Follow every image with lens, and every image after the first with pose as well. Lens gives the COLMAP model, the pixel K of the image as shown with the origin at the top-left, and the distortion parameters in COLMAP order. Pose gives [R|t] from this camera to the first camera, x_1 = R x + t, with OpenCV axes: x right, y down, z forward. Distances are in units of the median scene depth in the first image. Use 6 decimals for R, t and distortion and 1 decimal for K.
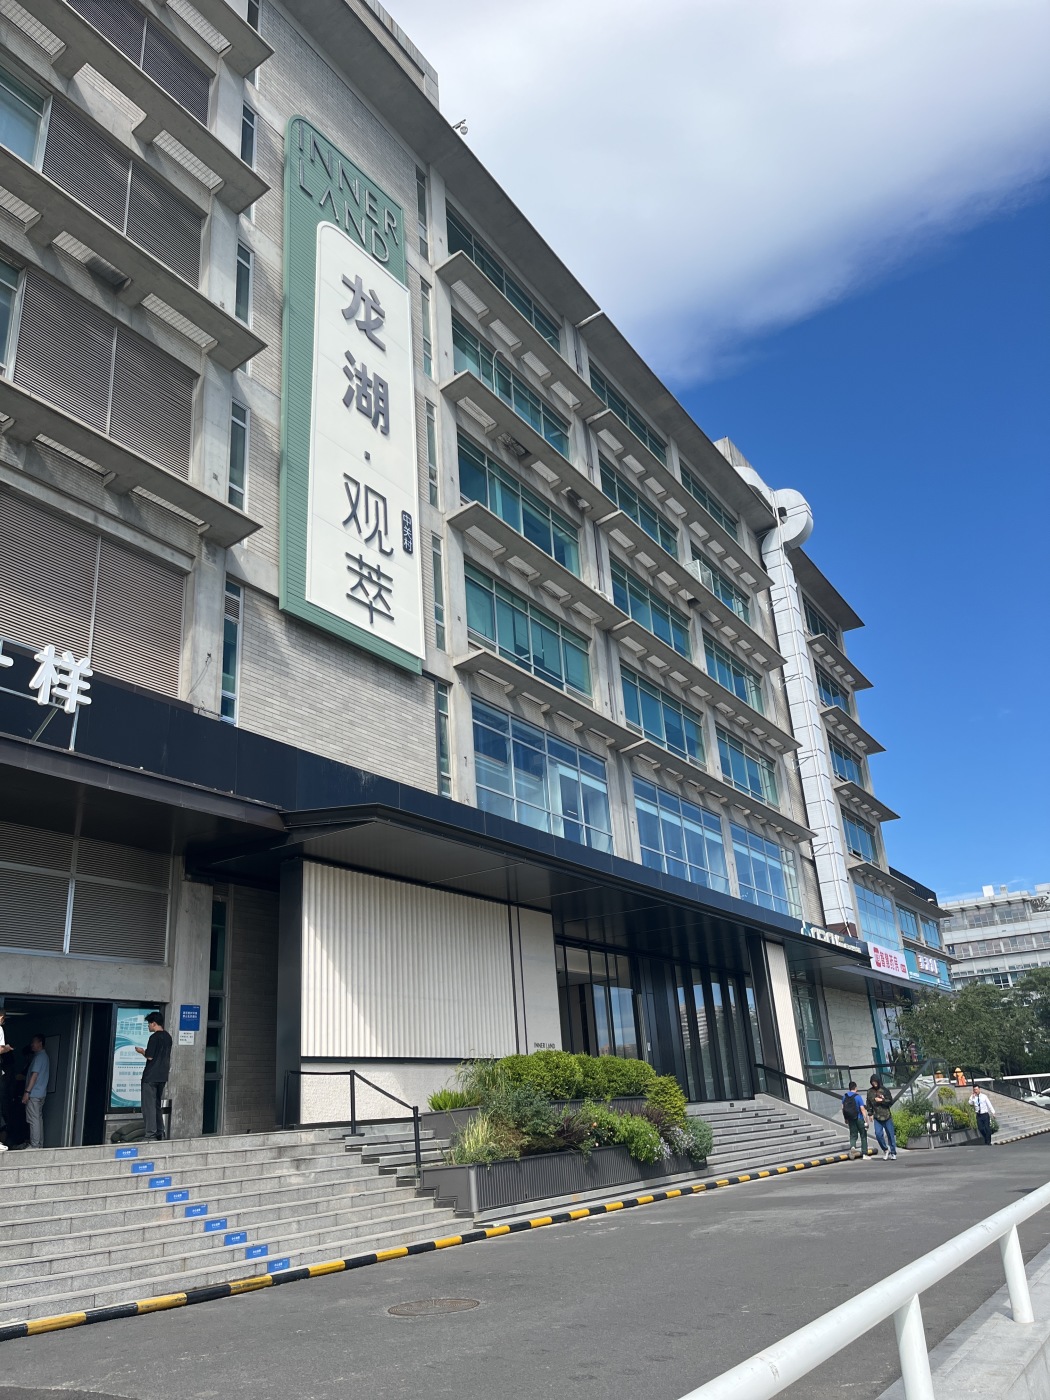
lens RADIAL K [[1046.1, 0, 540.7], [0, 1046.1, 719.9], [0, 0, 1]] dist [0.062706, -0.084862]
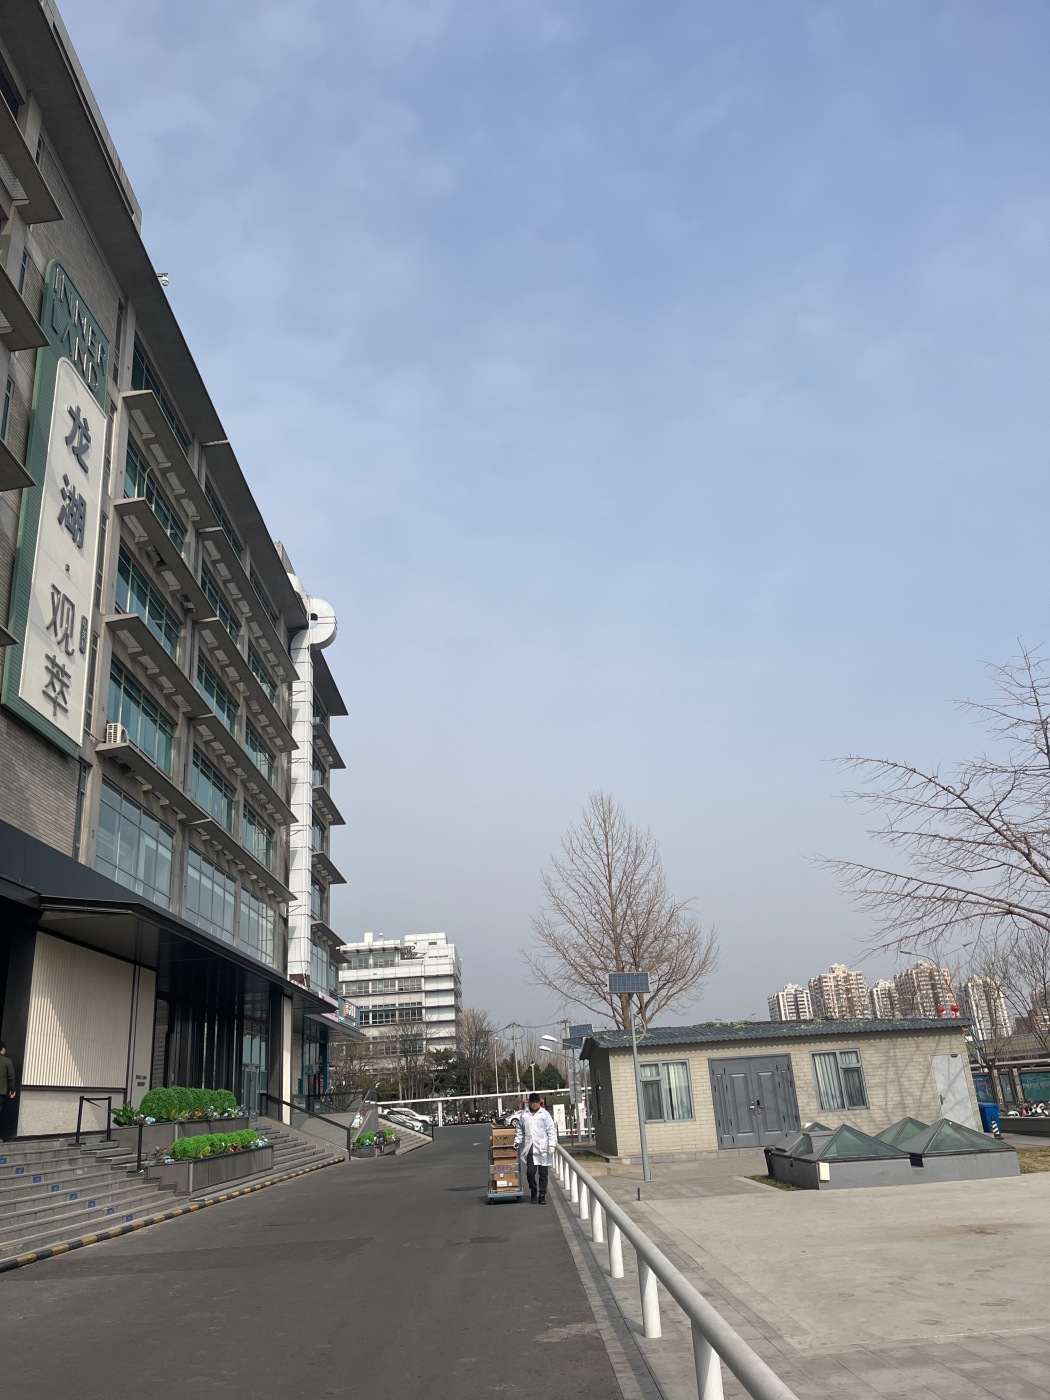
lens RADIAL K [[1046.1, 0, 510.3], [0, 1046.1, 720.7], [0, 0, 1]] dist [0.062706, -0.084862]
pose [[0.849232, 0.198345, 0.489351, -0.277295], [-0.188283, 0.979595, -0.070301, -0.090248], [-0.493310, -0.032434, 0.869248, -0.267674]]
